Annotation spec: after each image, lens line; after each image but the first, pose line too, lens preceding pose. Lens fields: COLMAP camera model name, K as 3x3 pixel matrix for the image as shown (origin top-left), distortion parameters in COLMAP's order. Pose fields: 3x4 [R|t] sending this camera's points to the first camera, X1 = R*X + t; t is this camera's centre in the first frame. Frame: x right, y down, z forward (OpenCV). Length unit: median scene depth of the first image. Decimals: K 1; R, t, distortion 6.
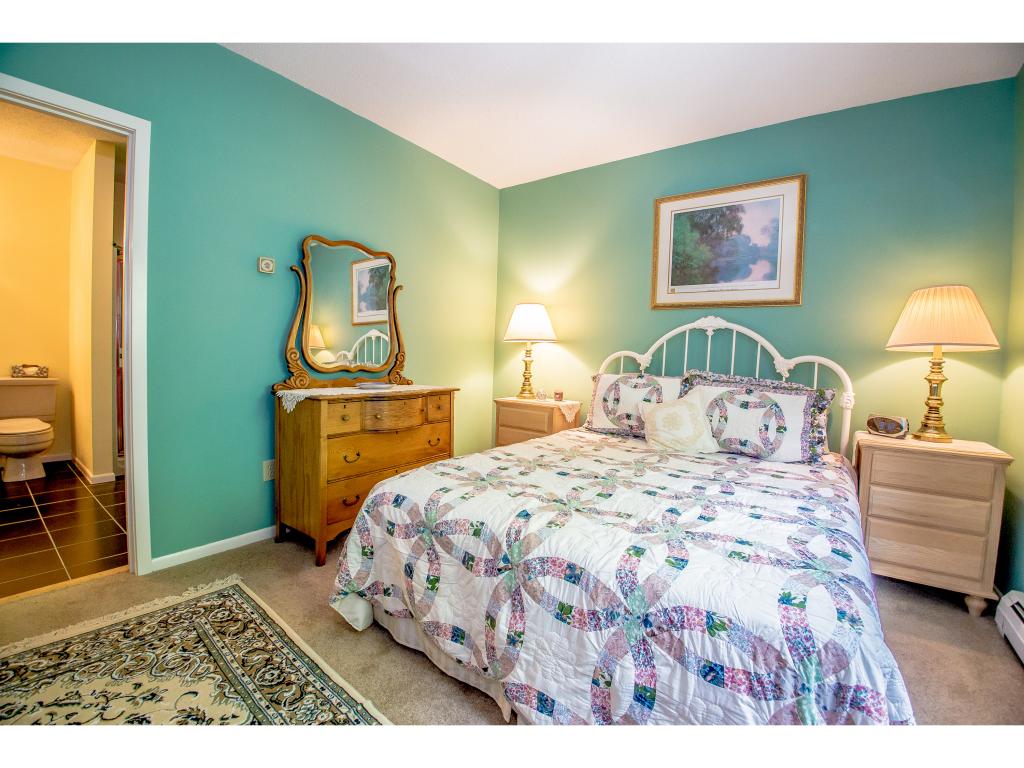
lens RADIAL K [[430.9, 0, 512.0], [0, 430.9, 384.0], [0, 0, 1]] dist [-0.035767, -0.000211]
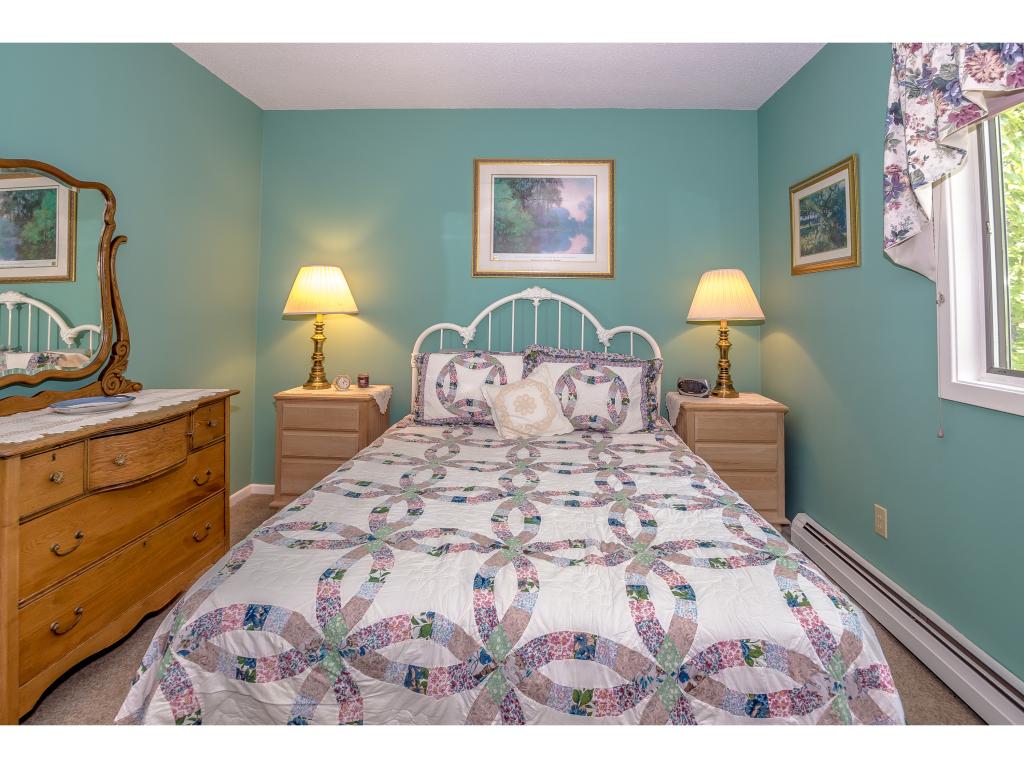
lens RADIAL K [[486.5, 0, 516.3], [0, 486.5, 298.4], [0, 0, 1]] dist [-0.010366, -0.006649]
pose [[0.829012, -0.012411, 0.559093, -0.270371], [0.054806, 0.996744, -0.059138, -0.096429], [-0.556538, 0.079668, 0.826993, 0.152604]]
